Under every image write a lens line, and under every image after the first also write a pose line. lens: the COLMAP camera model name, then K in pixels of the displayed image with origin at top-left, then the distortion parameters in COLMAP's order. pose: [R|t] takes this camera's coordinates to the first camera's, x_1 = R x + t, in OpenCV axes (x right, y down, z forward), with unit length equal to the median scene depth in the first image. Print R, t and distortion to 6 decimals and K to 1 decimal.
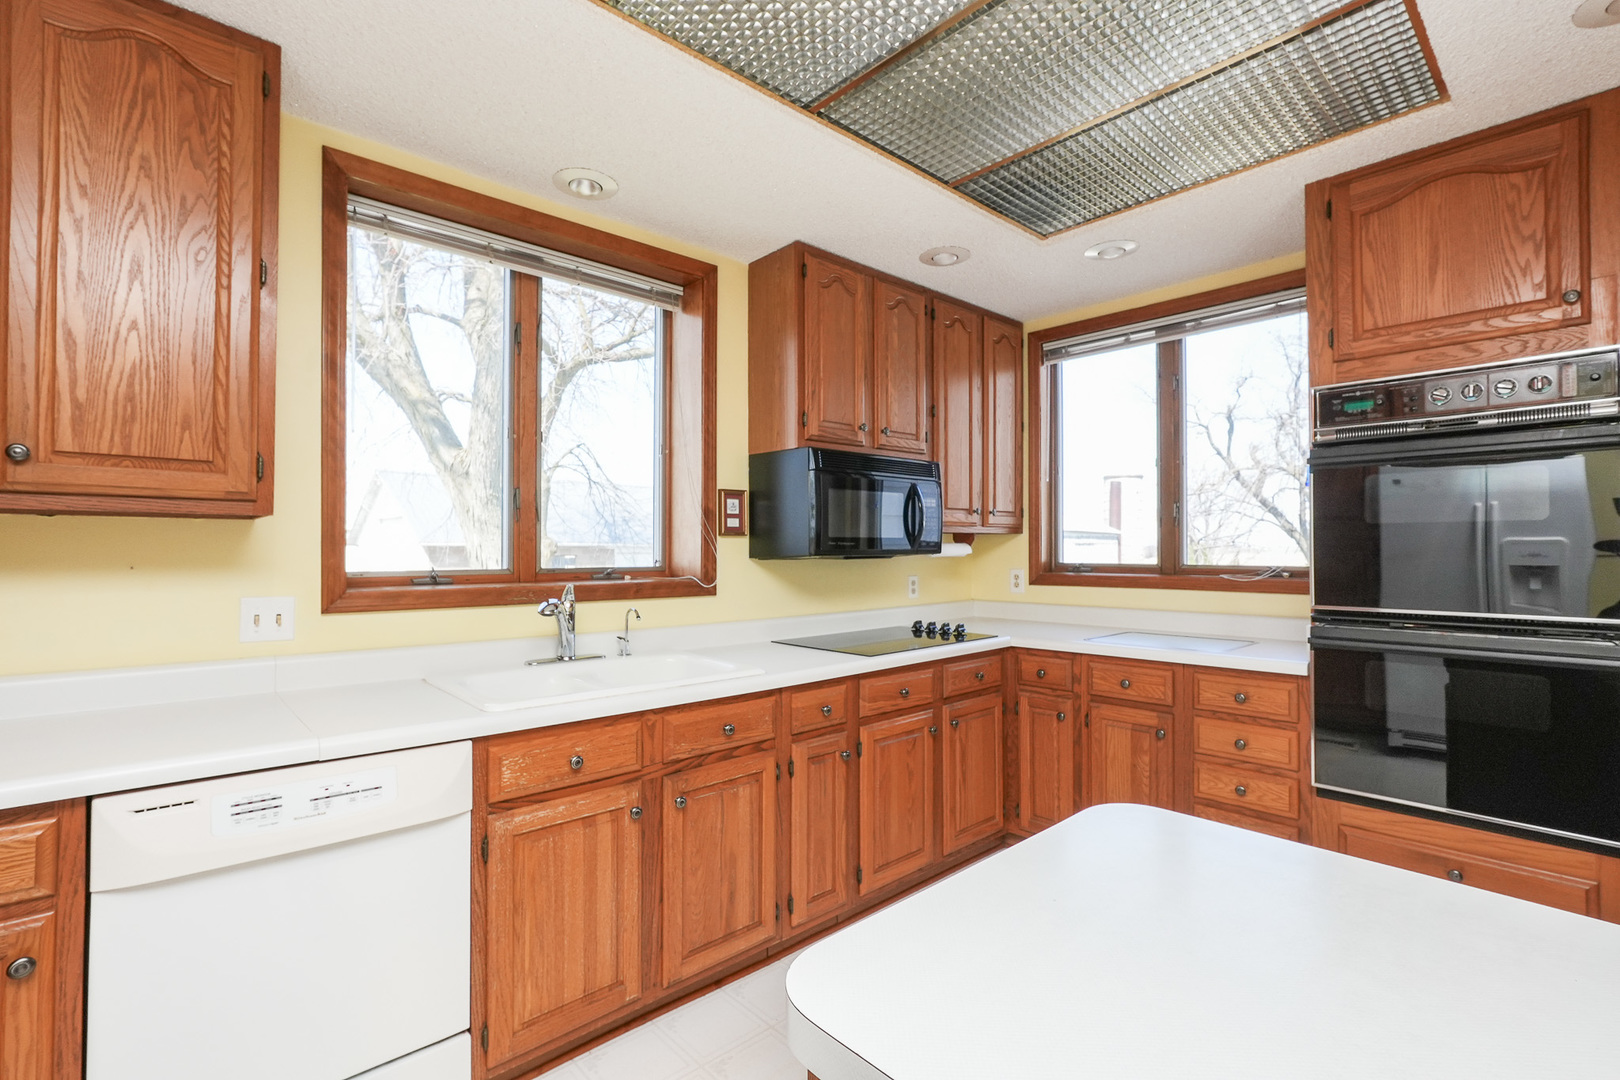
lens RADIAL K [[739.3, 0, 809.3], [0, 739.3, 540.6], [0, 0, 1]] dist [-0.019731, 0.010225]
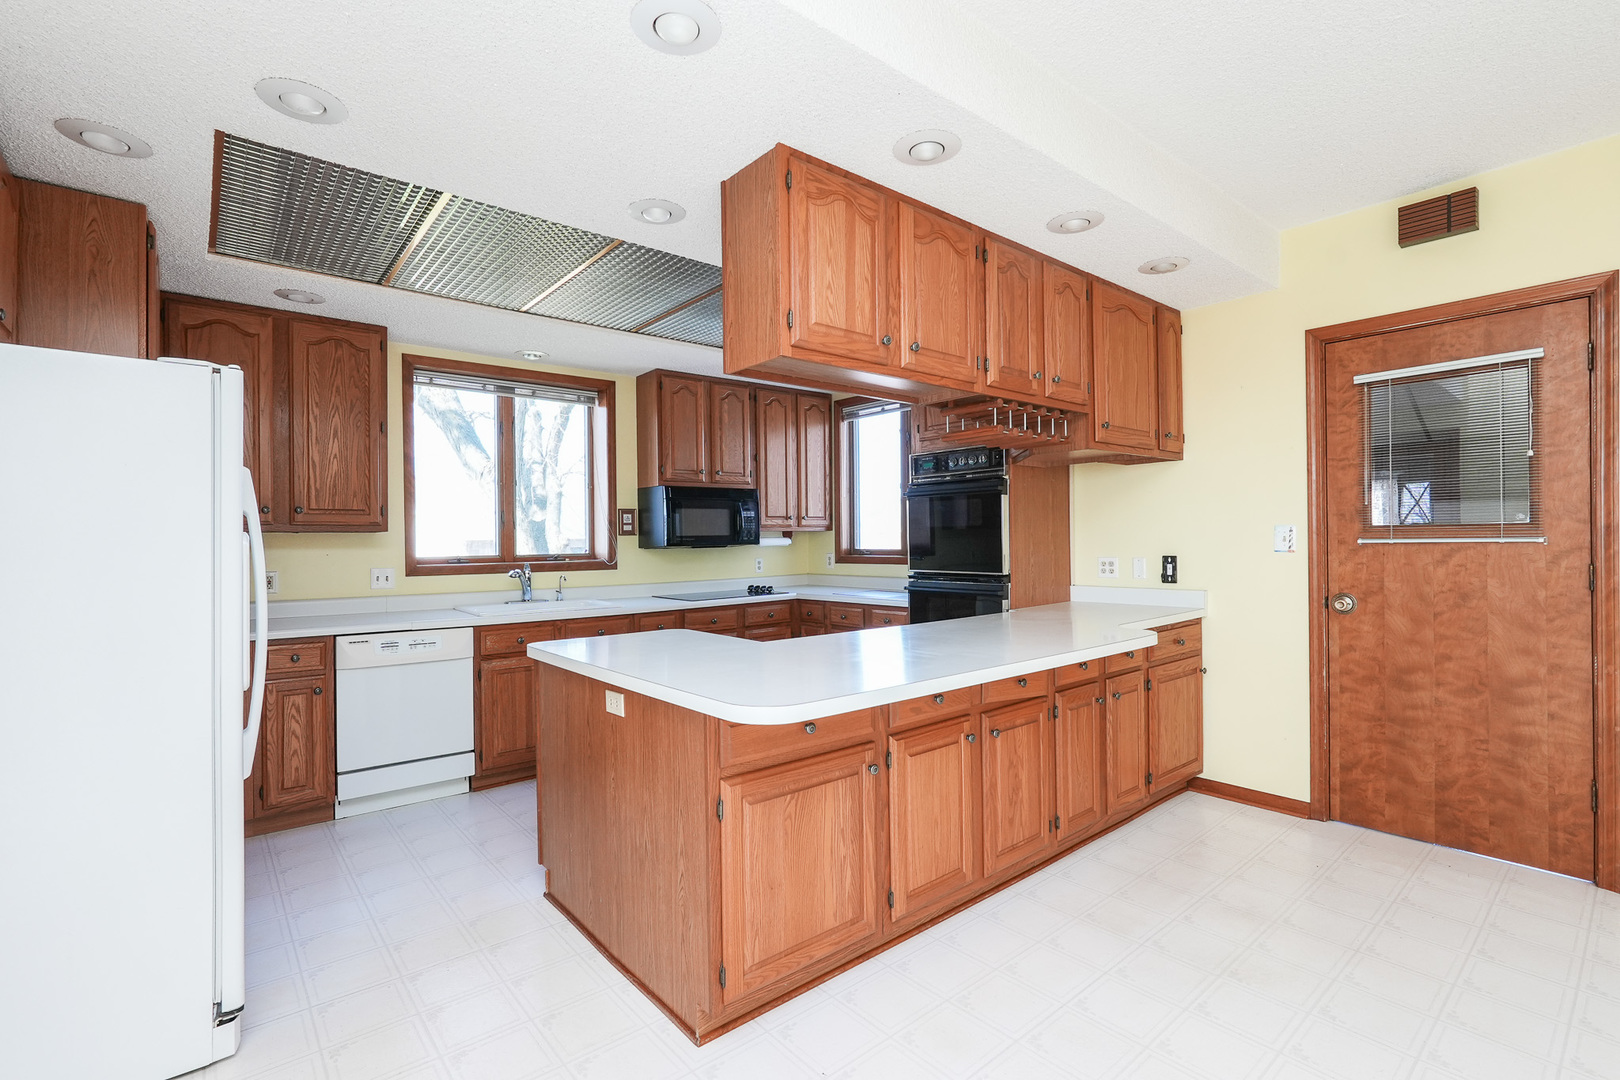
lens RADIAL K [[739.3, 0, 808.2], [0, 739.3, 541.5], [0, 0, 1]] dist [-0.019731, 0.010225]
pose [[0.998964, -0.010416, -0.044306, 0.450131], [0.011027, 0.999847, 0.013563, -0.012259], [0.044158, -0.014038, 0.998926, -0.814372]]
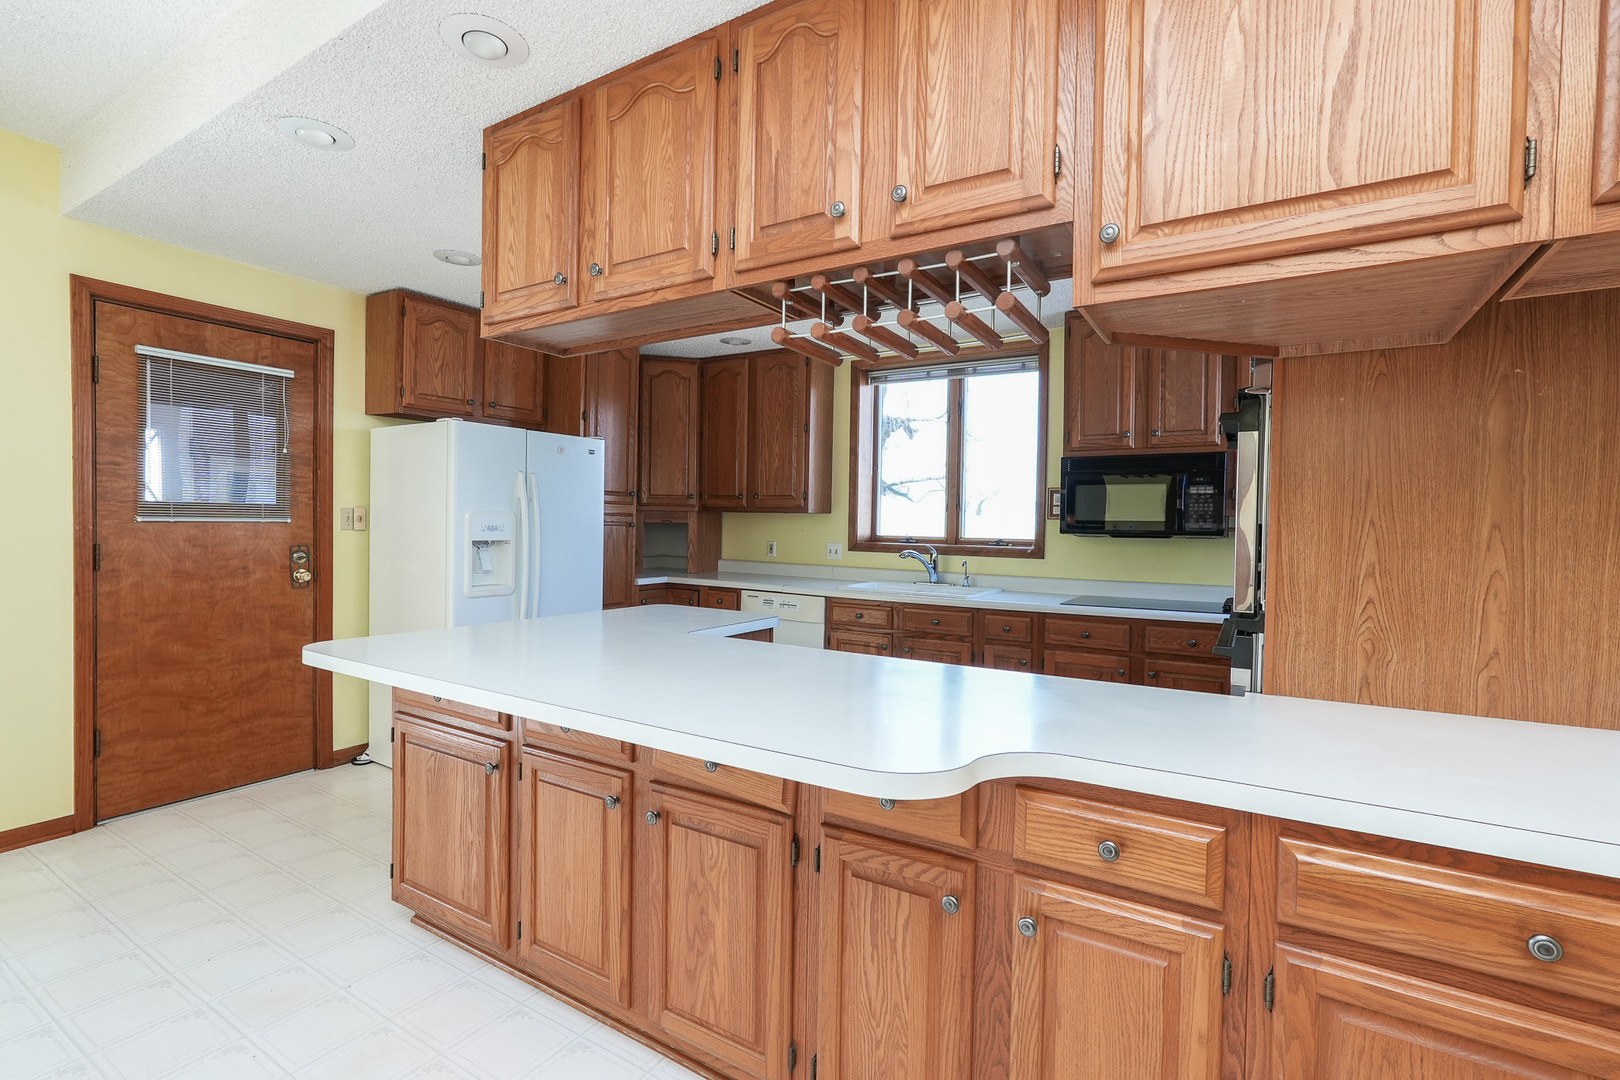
lens RADIAL K [[739.3, 0, 807.4], [0, 739.3, 542.9], [0, 0, 1]] dist [-0.019731, 0.010225]
pose [[0.272118, 0.029477, -0.961812, 1.312132], [-0.005440, 0.999562, 0.029095, 0.000277], [0.962249, -0.002685, 0.272159, 0.141875]]
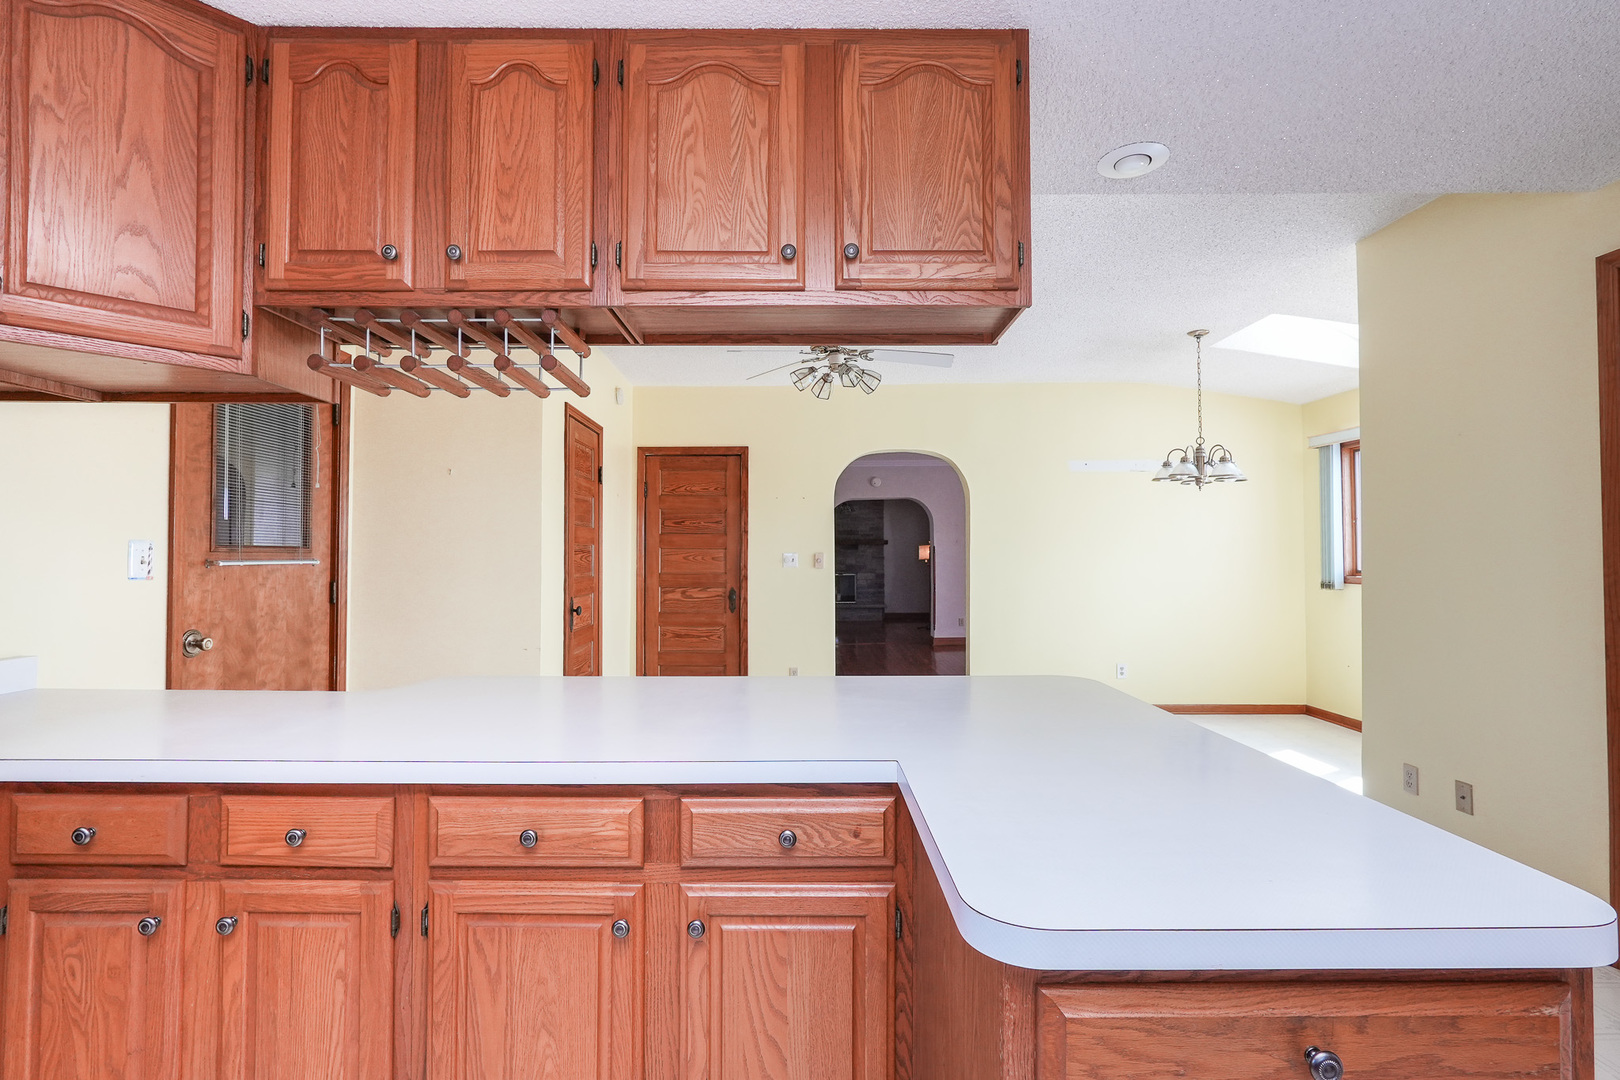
lens RADIAL K [[739.3, 0, 808.7], [0, 739.3, 539.7], [0, 0, 1]] dist [-0.019731, 0.010225]
pose [[-0.743267, 0.017806, 0.668758, 0.032671], [-0.005321, 0.999457, -0.032524, 0.010136], [-0.668974, -0.027733, -0.742768, 0.681469]]
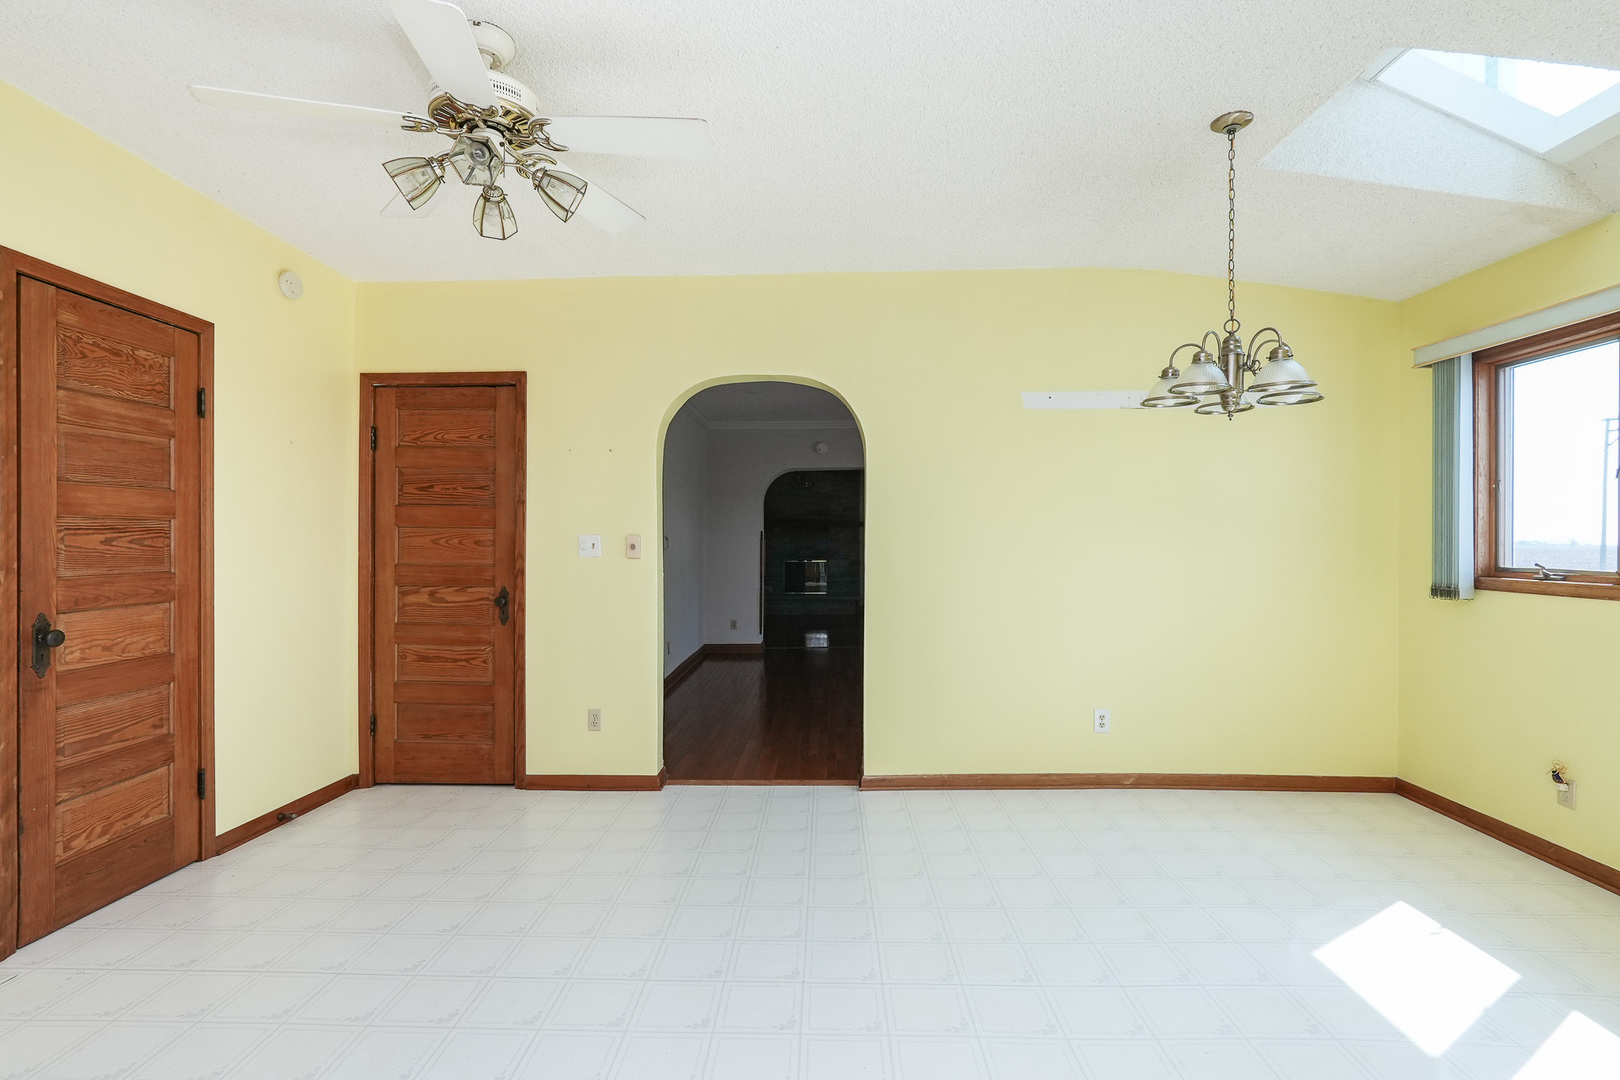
lens RADIAL K [[739.3, 0, 809.4], [0, 739.3, 542.2], [0, 0, 1]] dist [-0.019731, 0.010225]
pose [[-0.719157, -0.002625, 0.694843, 0.253652], [-0.009885, 0.999930, -0.006454, -0.002458], [-0.694777, -0.011510, -0.719133, -0.237335]]
